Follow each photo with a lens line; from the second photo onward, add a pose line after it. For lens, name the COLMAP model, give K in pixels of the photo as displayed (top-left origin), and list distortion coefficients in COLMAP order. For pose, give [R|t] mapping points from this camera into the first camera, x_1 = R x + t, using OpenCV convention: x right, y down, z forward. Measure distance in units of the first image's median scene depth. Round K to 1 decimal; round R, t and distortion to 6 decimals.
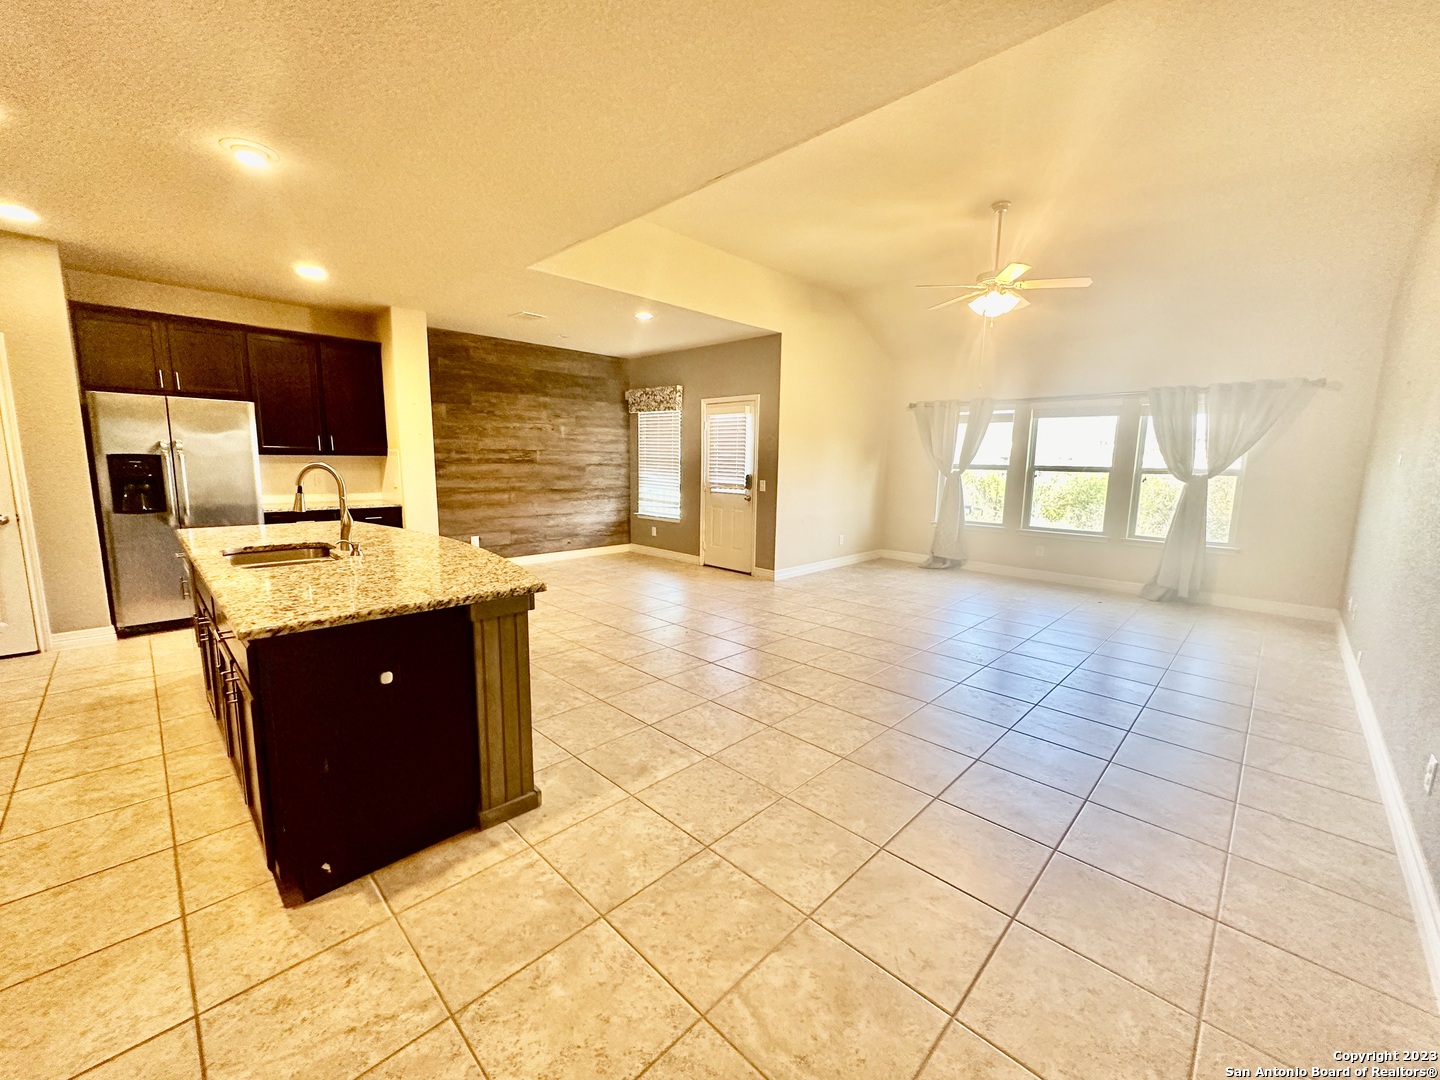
lens RADIAL K [[575.5, 0, 718.6], [0, 575.5, 541.9], [0, 0, 1]] dist [-0.000993, 0.000471]
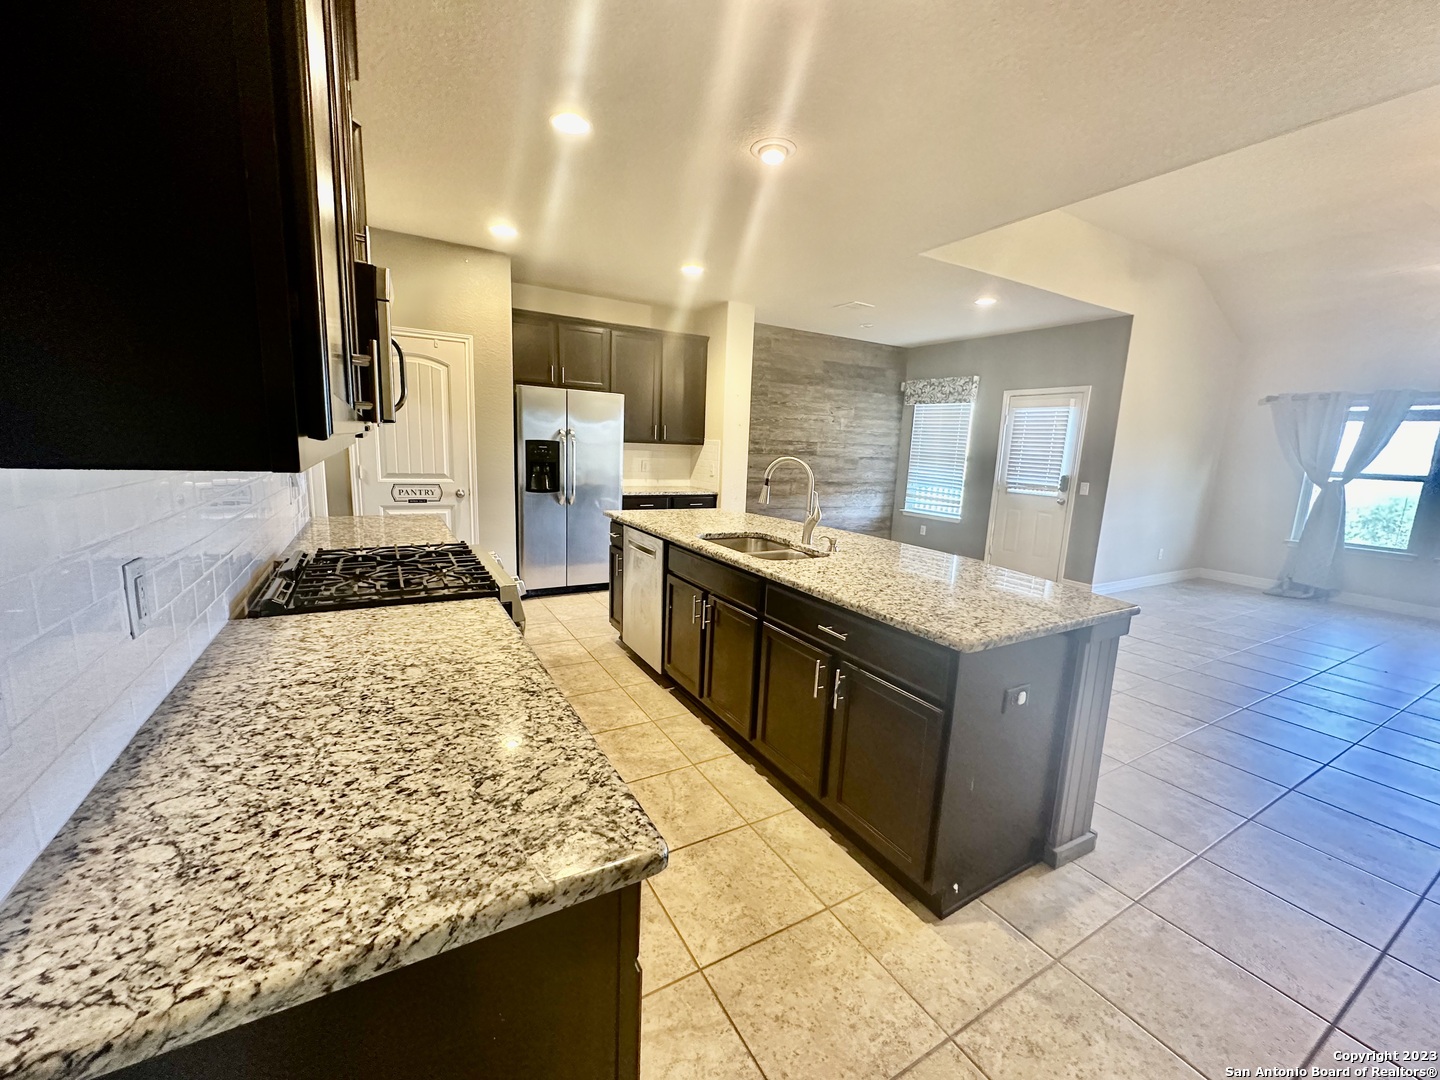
lens RADIAL K [[575.5, 0, 718.4], [0, 575.5, 540.5], [0, 0, 1]] dist [-0.000993, 0.000471]
pose [[0.963698, 0.068379, -0.258088, -0.229446], [-0.064260, 0.997636, 0.024374, -0.002765], [0.259145, -0.006904, 0.965814, -0.007202]]
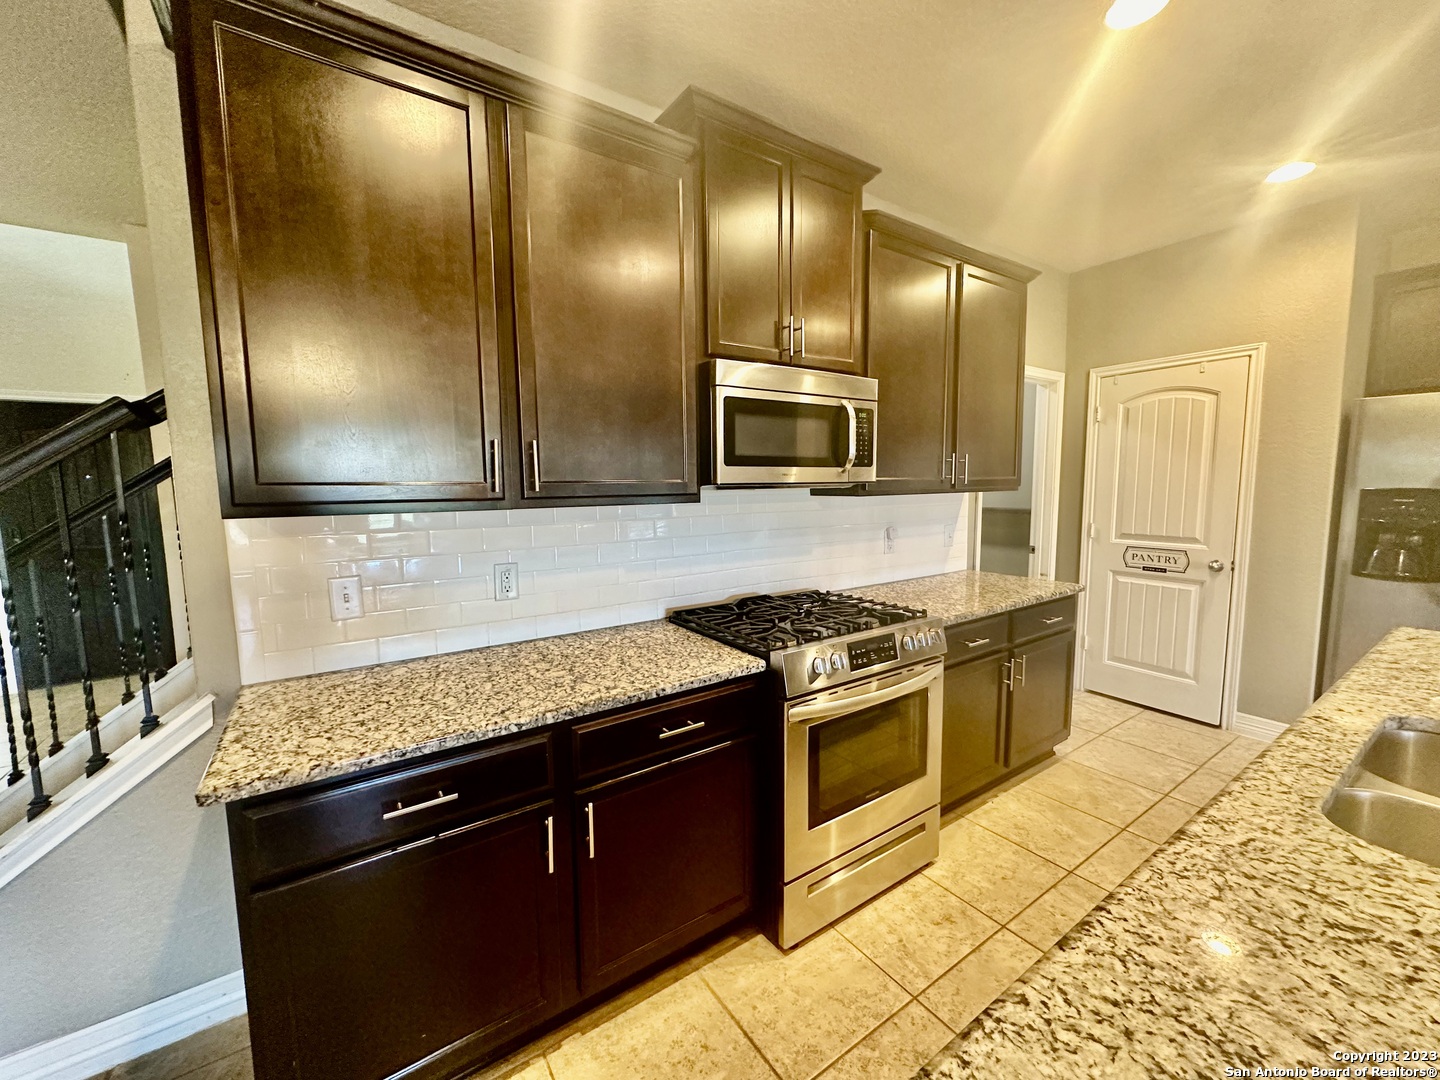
lens RADIAL K [[575.5, 0, 720.9], [0, 575.5, 542.9], [0, 0, 1]] dist [-0.000993, 0.000471]
pose [[-0.191176, 0.088621, -0.977547, -0.149914], [-0.131928, 0.984559, 0.115057, -0.040463], [0.972649, 0.150962, -0.176533, 0.235948]]
